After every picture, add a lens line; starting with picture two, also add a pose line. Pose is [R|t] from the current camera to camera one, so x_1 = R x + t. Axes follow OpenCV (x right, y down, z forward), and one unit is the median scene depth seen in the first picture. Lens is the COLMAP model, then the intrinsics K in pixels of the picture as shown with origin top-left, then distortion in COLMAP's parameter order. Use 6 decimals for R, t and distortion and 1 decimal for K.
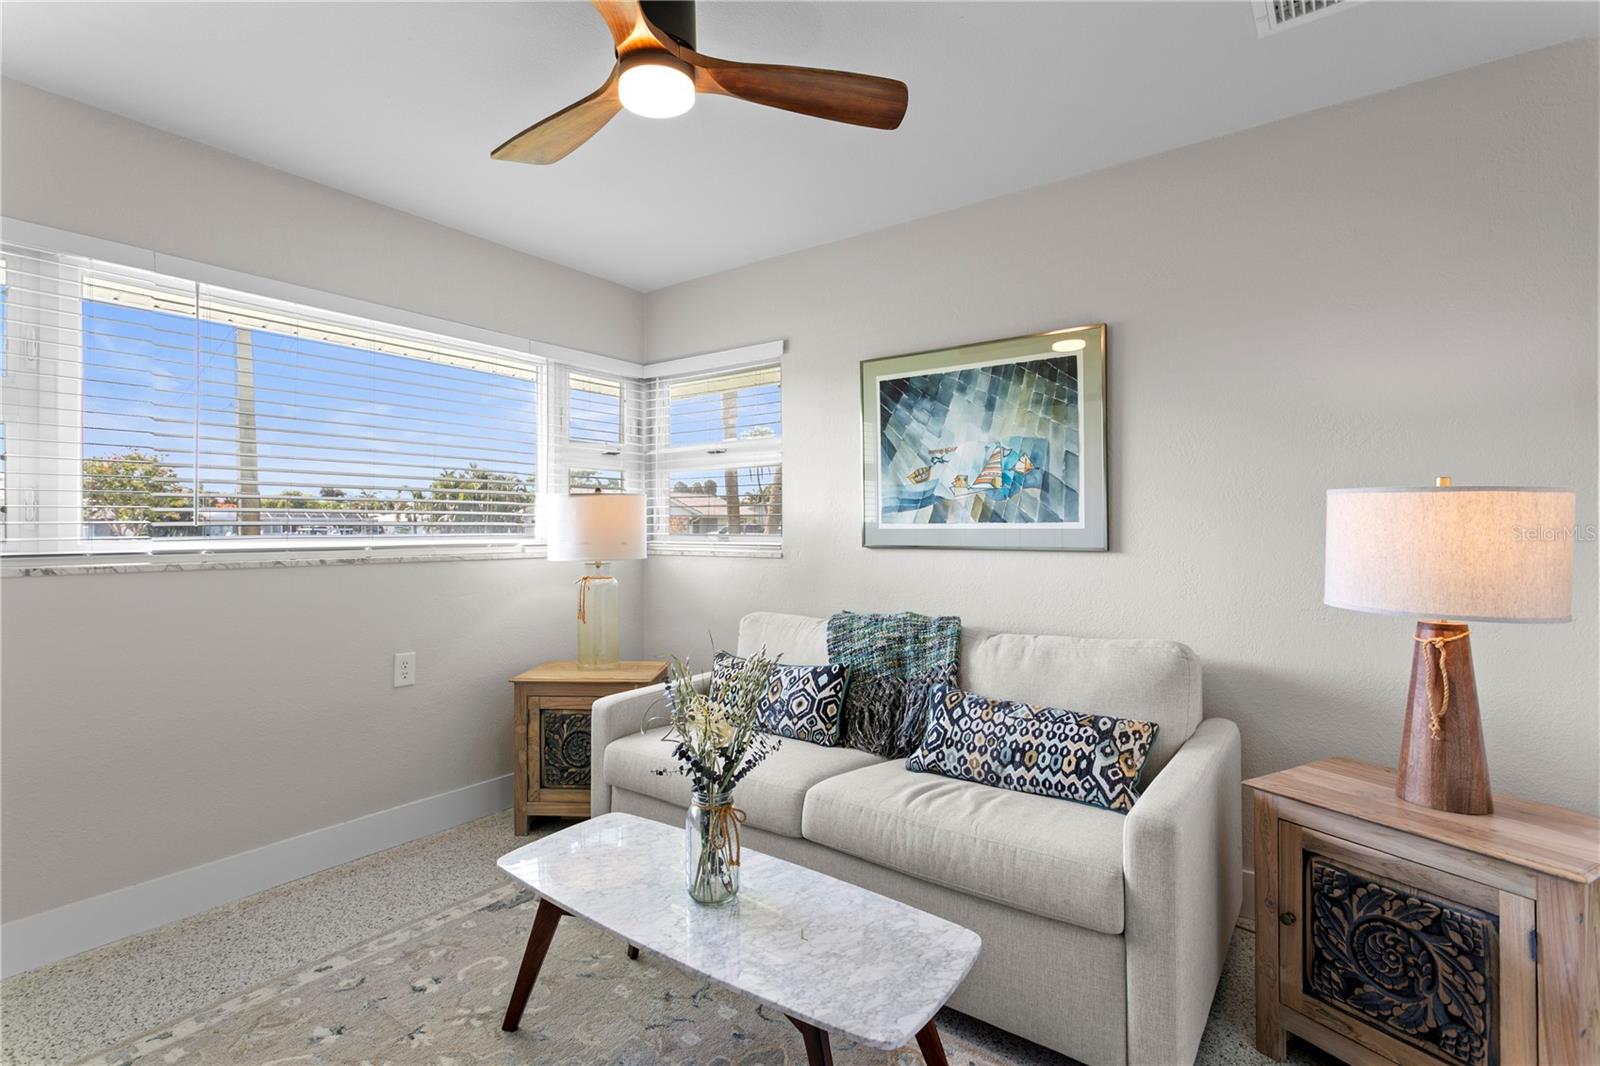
lens RADIAL K [[757.6, 0, 775.4], [0, 757.6, 537.6], [0, 0, 1]] dist [0.004353, 0.000450]
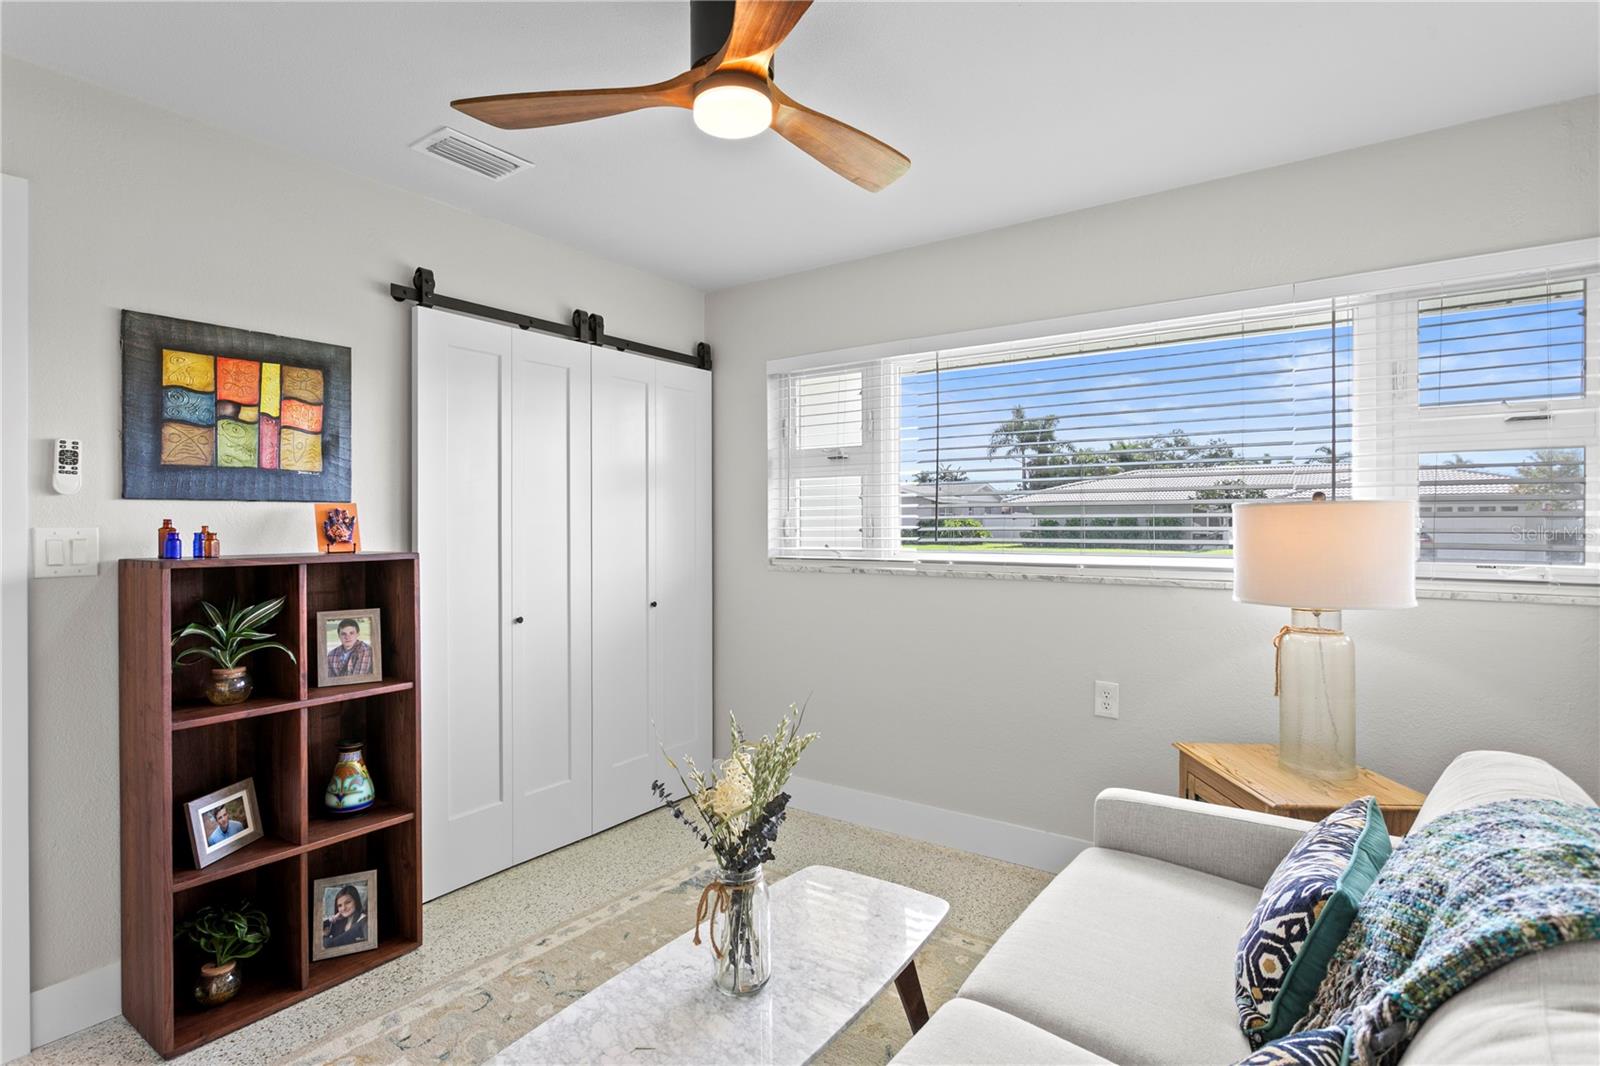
lens RADIAL K [[803.6, 0, 774.0], [0, 803.6, 531.2], [0, 0, 1]] dist [-0.003569, -0.000030]
pose [[0.008755, 0.011863, -0.999891, 0.559106], [-0.011984, 0.999859, 0.011758, -0.043486], [0.999890, 0.011879, 0.008896, 0.677531]]
